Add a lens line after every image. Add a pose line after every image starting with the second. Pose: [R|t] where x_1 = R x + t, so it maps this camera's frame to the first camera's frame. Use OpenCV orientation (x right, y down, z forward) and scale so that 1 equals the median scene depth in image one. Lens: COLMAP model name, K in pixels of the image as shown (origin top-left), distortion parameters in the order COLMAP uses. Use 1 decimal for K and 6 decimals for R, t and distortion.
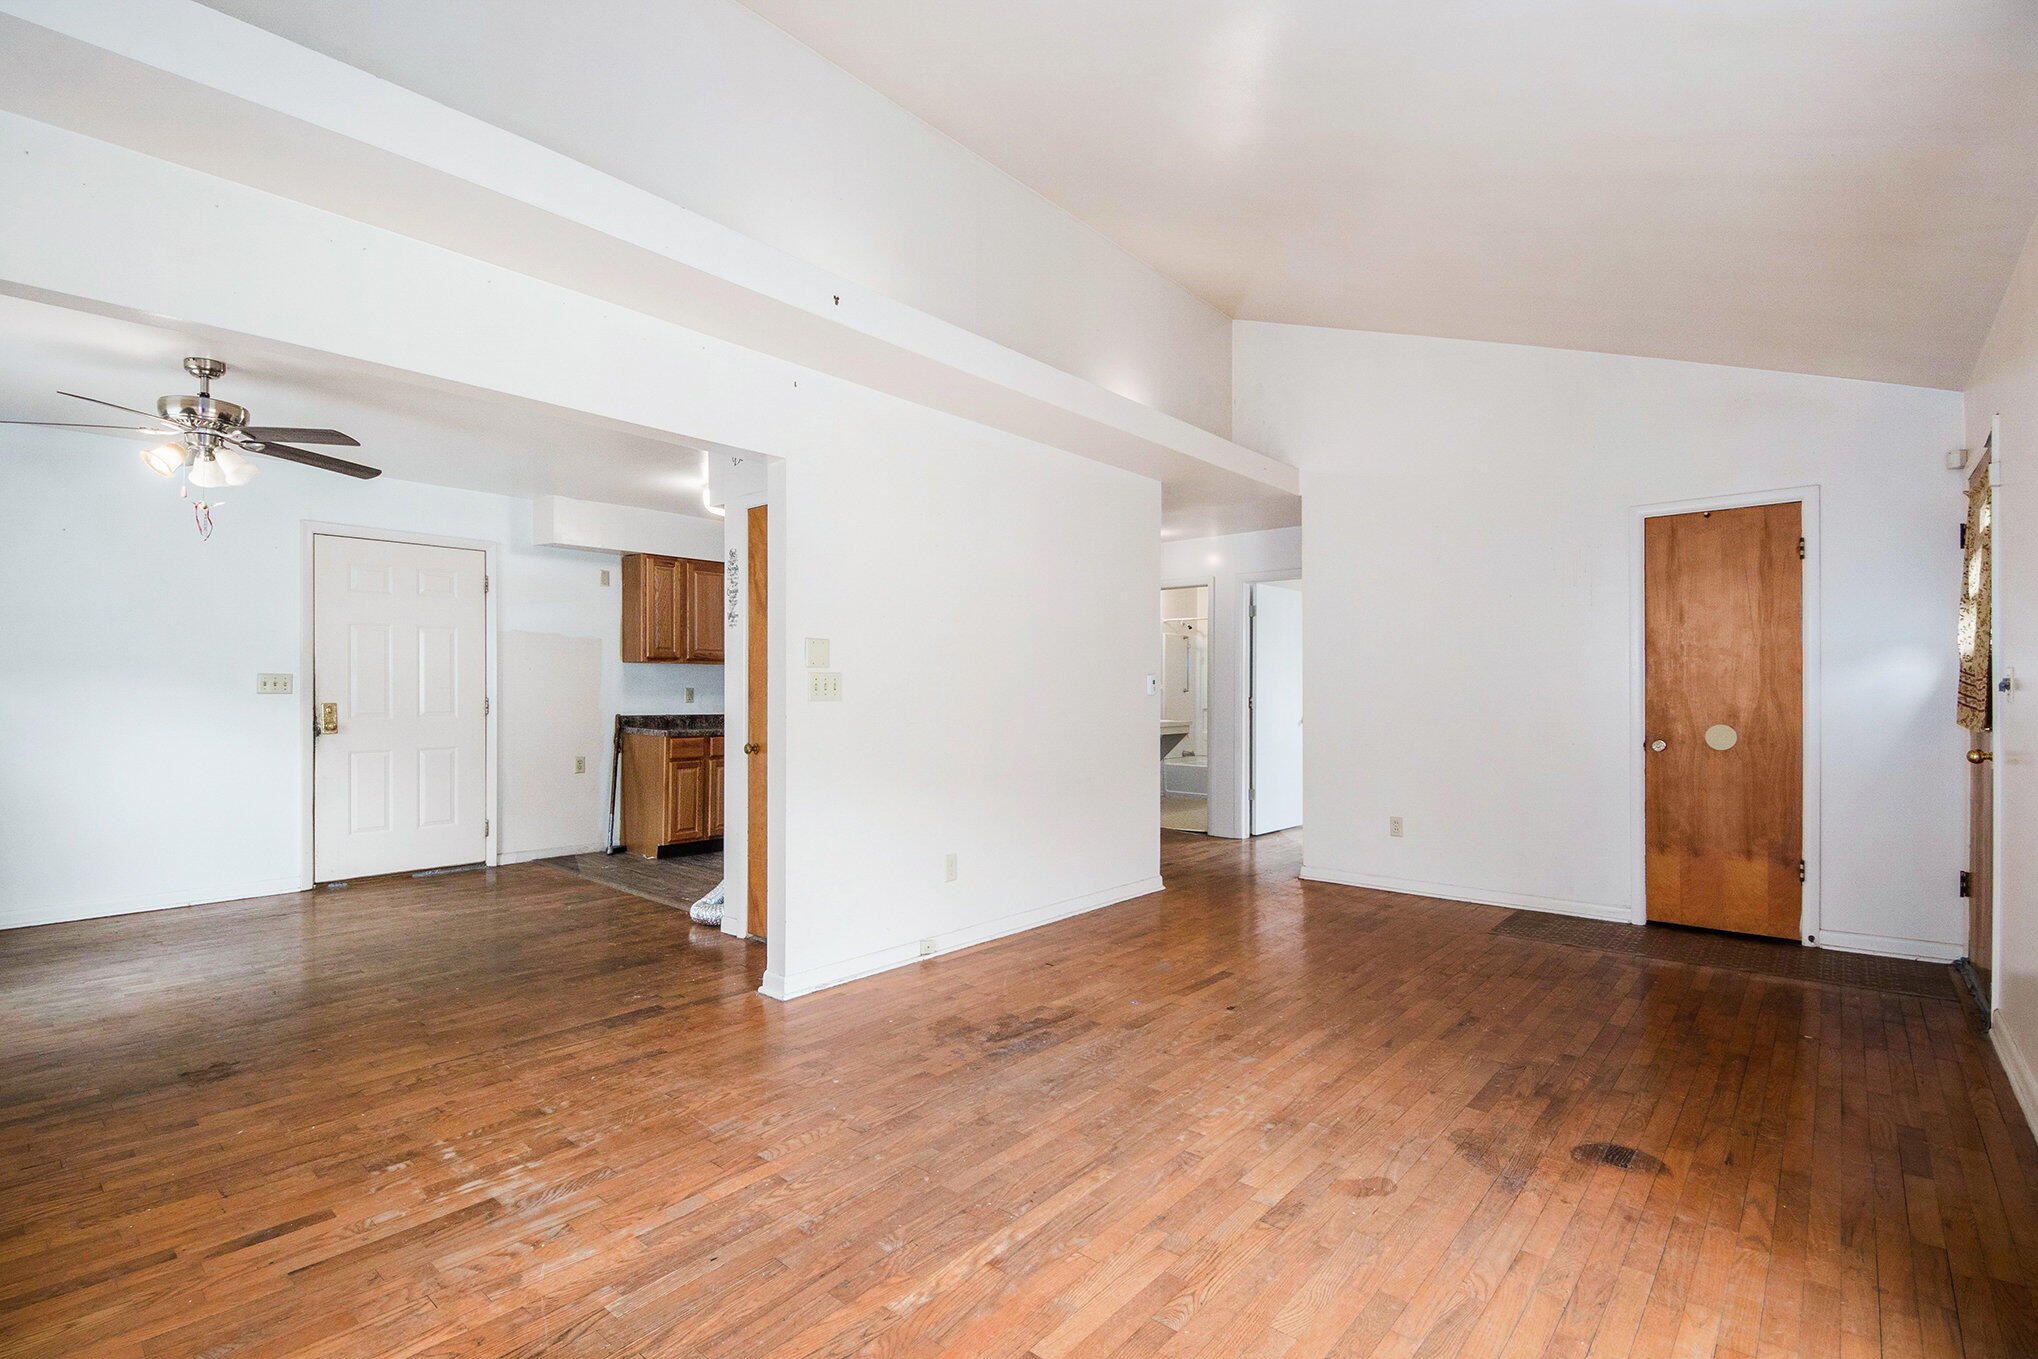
lens RADIAL K [[922.3, 0, 1034.8], [0, 922.3, 680.8], [0, 0, 1]] dist [-0.004248, -0.003342]
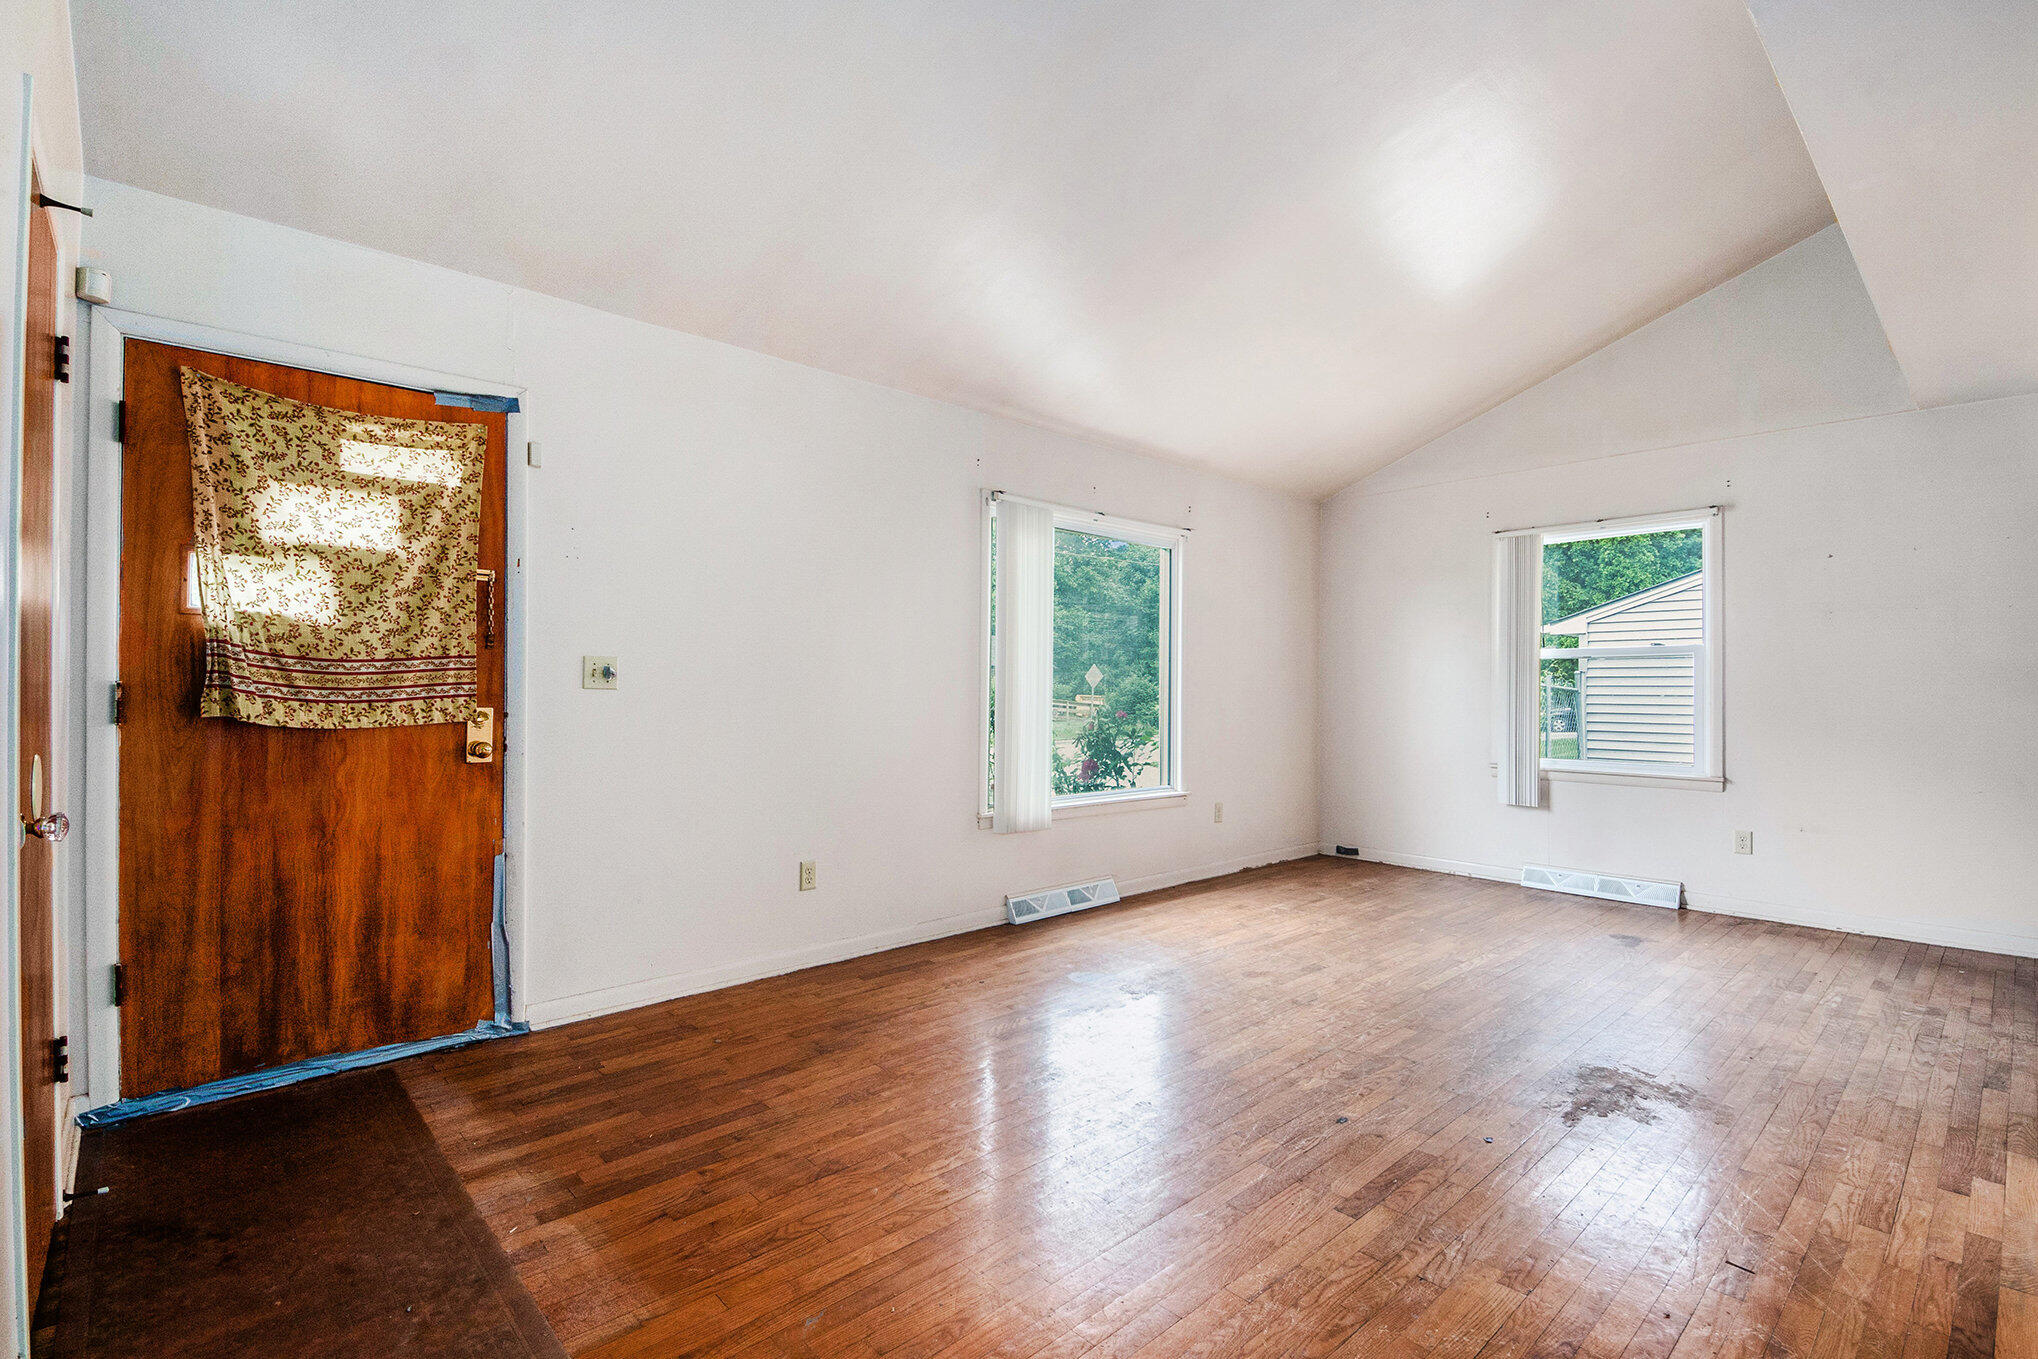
lens RADIAL K [[922.3, 0, 1021.9], [0, 922.3, 687.8], [0, 0, 1]] dist [-0.004248, -0.003342]
pose [[-0.992223, -0.005950, 0.124332, 0.573909], [-0.007233, 0.999925, -0.009864, 0.037839], [-0.124264, -0.010686, -0.992192, 2.684066]]
